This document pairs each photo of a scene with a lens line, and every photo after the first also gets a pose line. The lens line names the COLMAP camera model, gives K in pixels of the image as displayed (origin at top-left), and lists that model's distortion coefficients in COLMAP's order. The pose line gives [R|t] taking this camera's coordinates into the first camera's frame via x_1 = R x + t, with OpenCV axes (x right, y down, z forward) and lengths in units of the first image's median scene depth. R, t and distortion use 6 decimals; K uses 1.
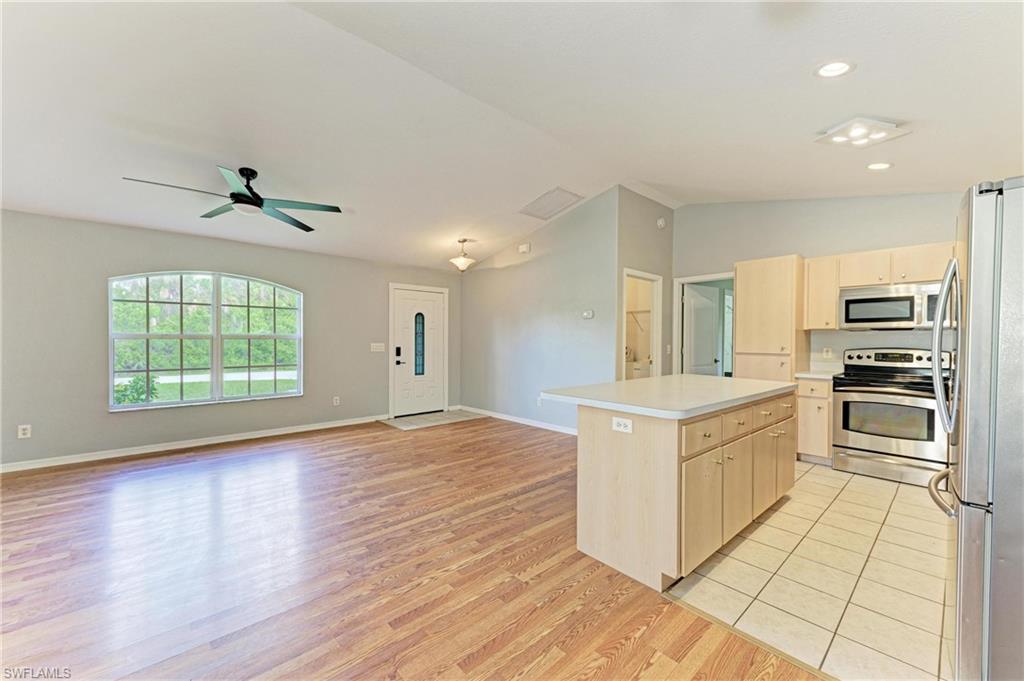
lens RADIAL K [[402.8, 0, 513.6], [0, 402.8, 343.2], [0, 0, 1]] dist [0.014600, -0.003789]
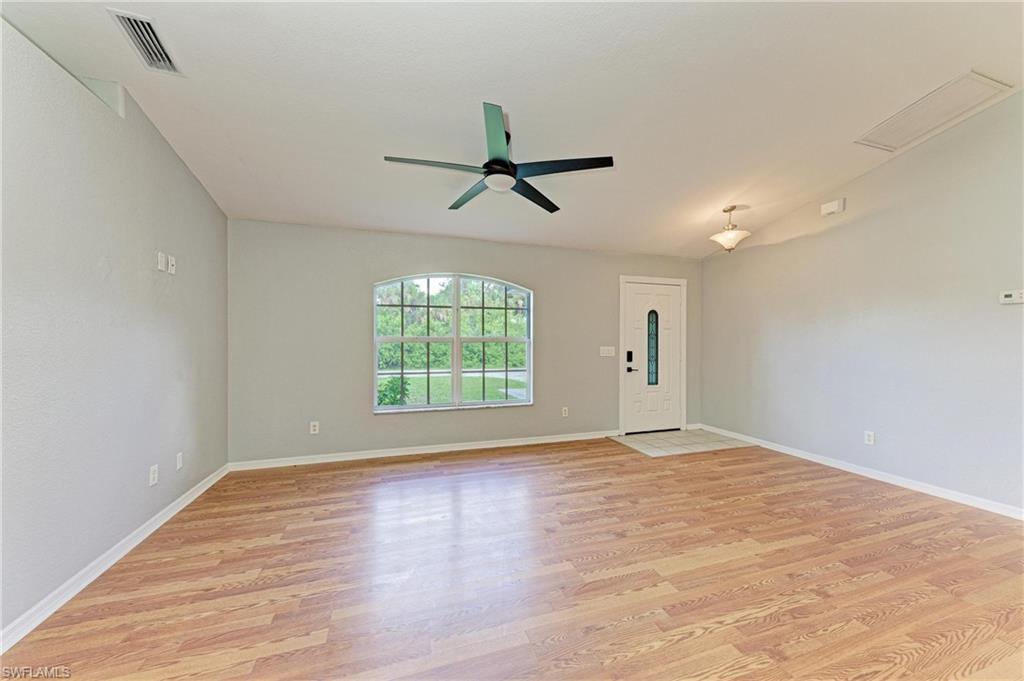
lens RADIAL K [[369.5, 0, 512.4], [0, 369.5, 343.5], [0, 0, 1]] dist [0.008612, -0.002657]
pose [[0.908649, -0.000063, -0.417560, -0.280078], [-0.001874, 0.999989, -0.004230, -0.003724], [0.417556, 0.004626, 0.908640, 0.292418]]
